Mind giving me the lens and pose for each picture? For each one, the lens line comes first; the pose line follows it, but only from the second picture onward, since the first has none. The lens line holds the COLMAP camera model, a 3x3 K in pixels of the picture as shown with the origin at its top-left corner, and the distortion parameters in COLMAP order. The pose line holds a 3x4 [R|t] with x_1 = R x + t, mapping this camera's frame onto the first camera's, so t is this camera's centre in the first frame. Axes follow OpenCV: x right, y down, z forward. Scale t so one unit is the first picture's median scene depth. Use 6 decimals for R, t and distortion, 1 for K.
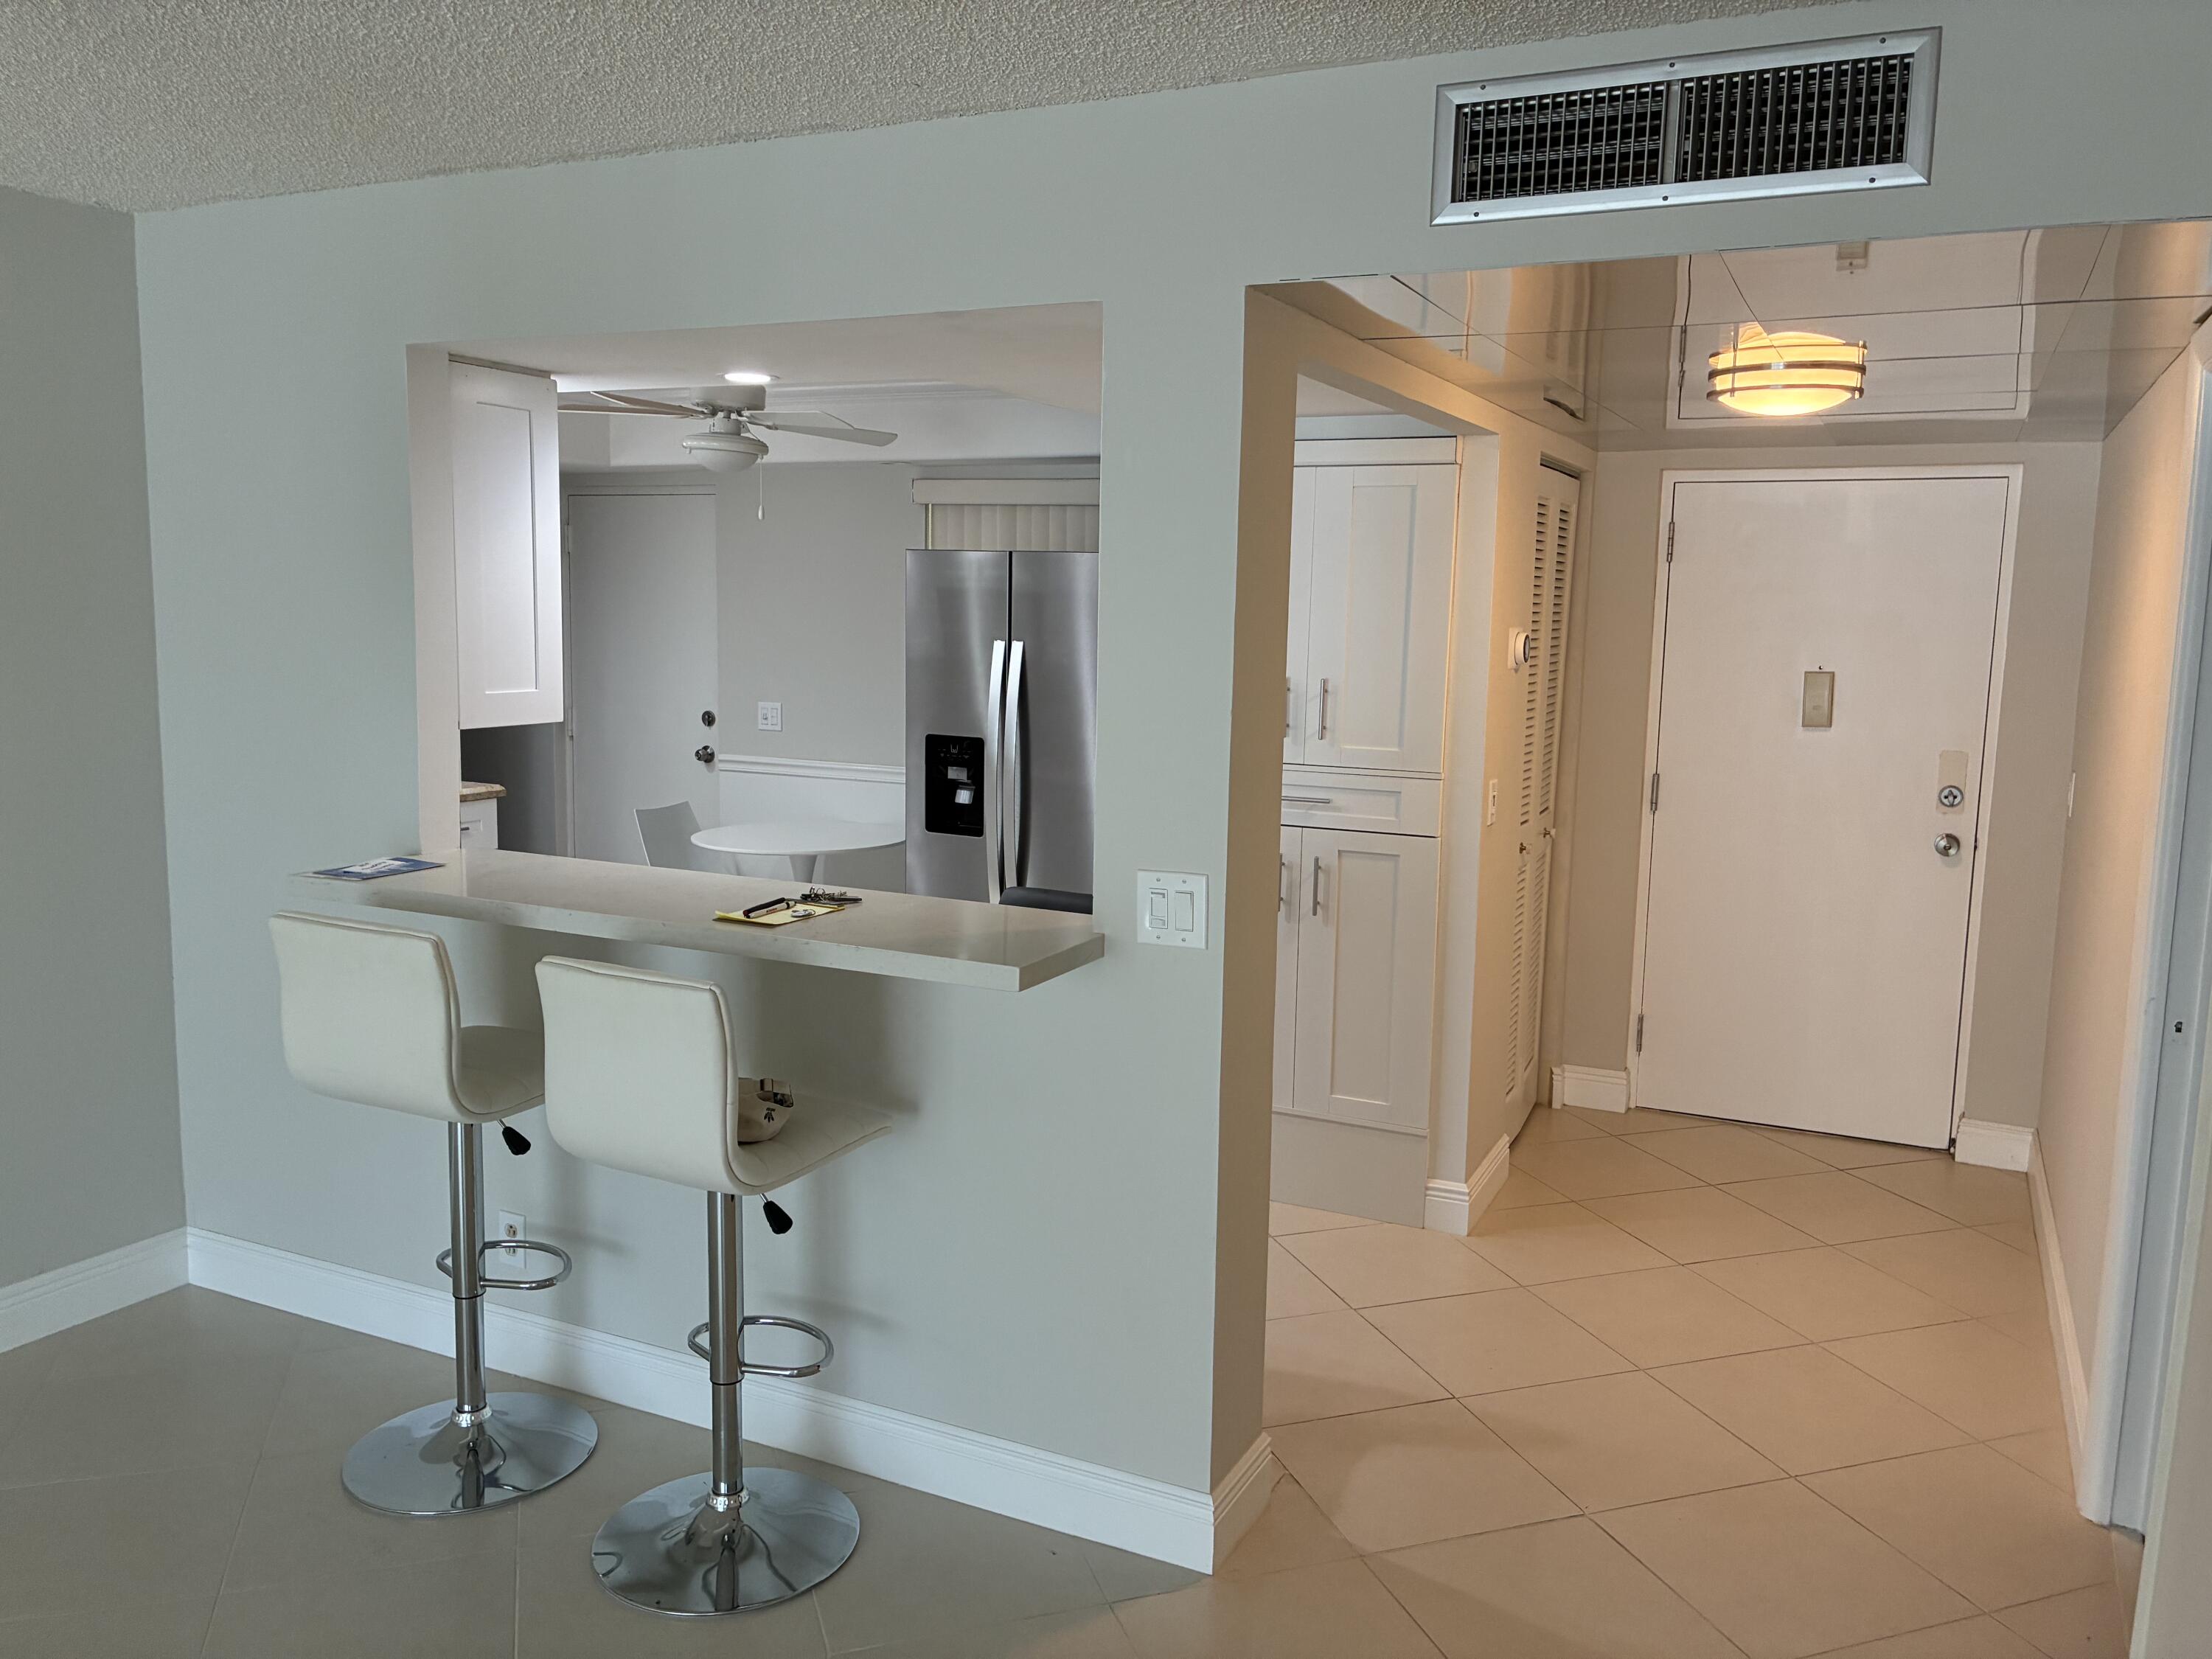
lens RADIAL K [[1678.7, 0, 1115.9], [0, 1678.7, 832.3], [0, 0, 1]] dist [0.029242, -0.024199]
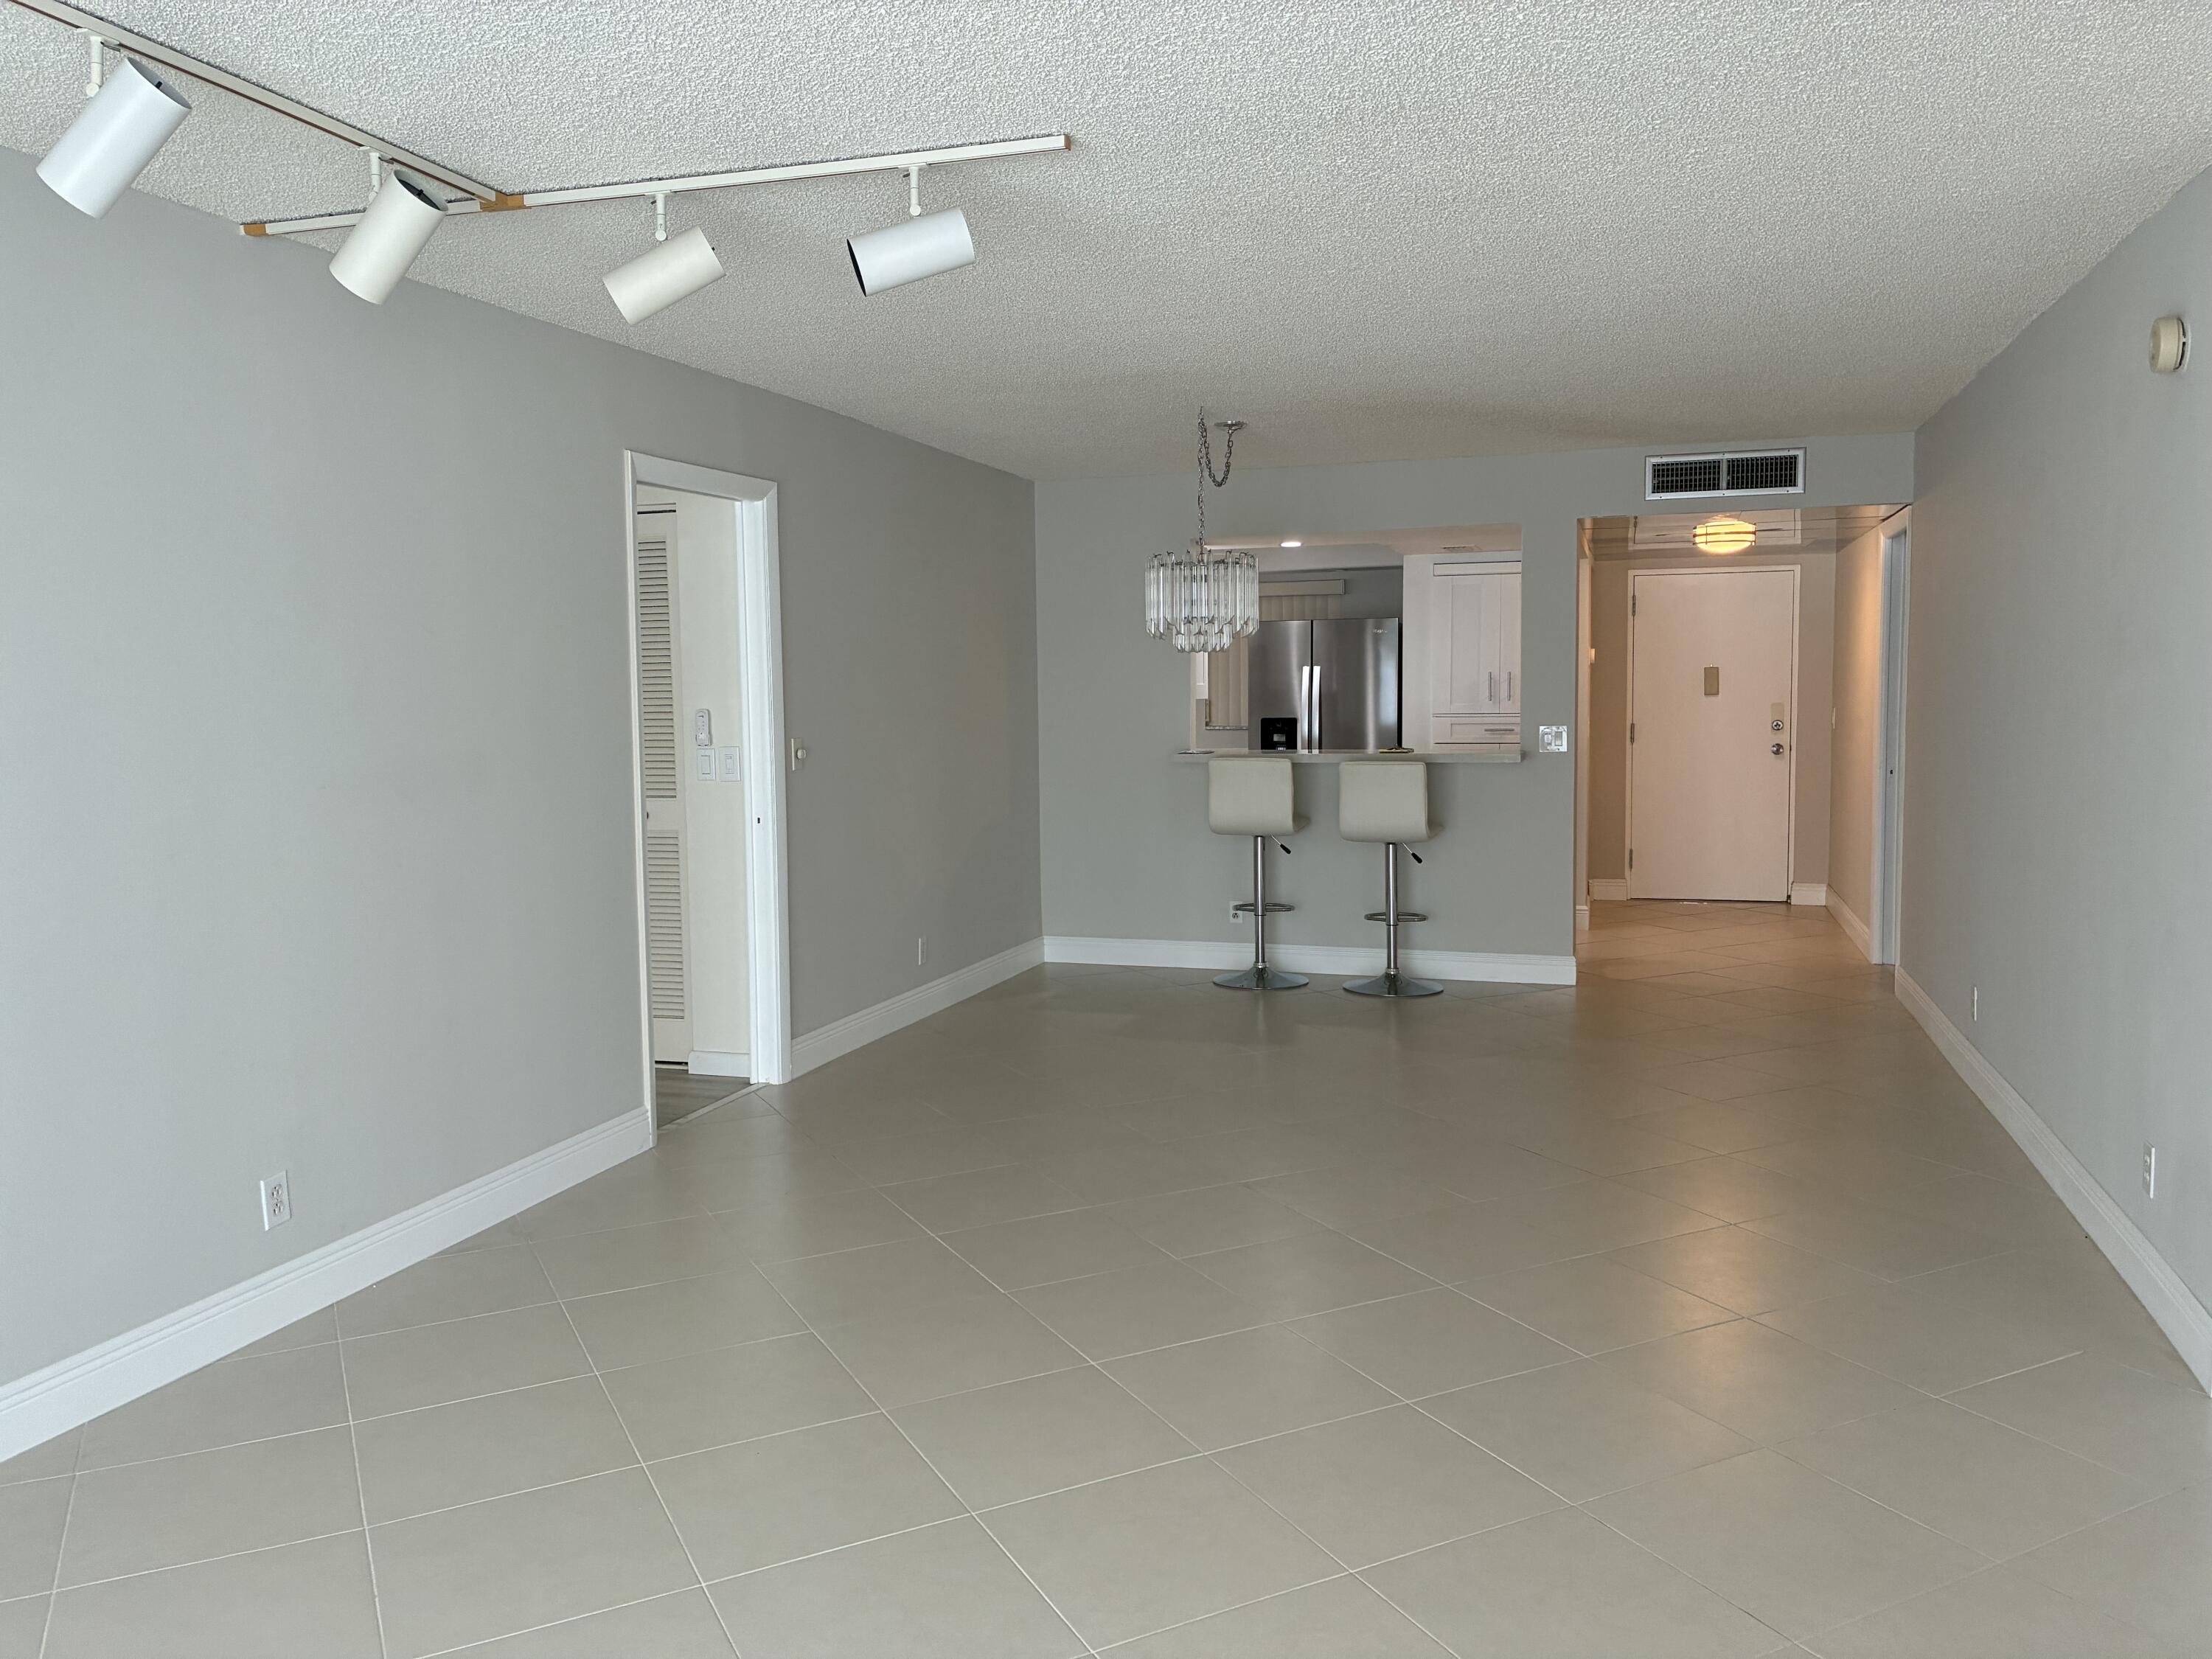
lens RADIAL K [[1678.7, 0, 1095.6], [0, 1678.7, 823.2], [0, 0, 1]] dist [0.029242, -0.024199]
pose [[0.989893, -0.043599, 0.134951, -0.680714], [0.051051, 0.997328, -0.052256, 0.181917], [-0.132312, 0.058617, 0.989473, -1.020292]]
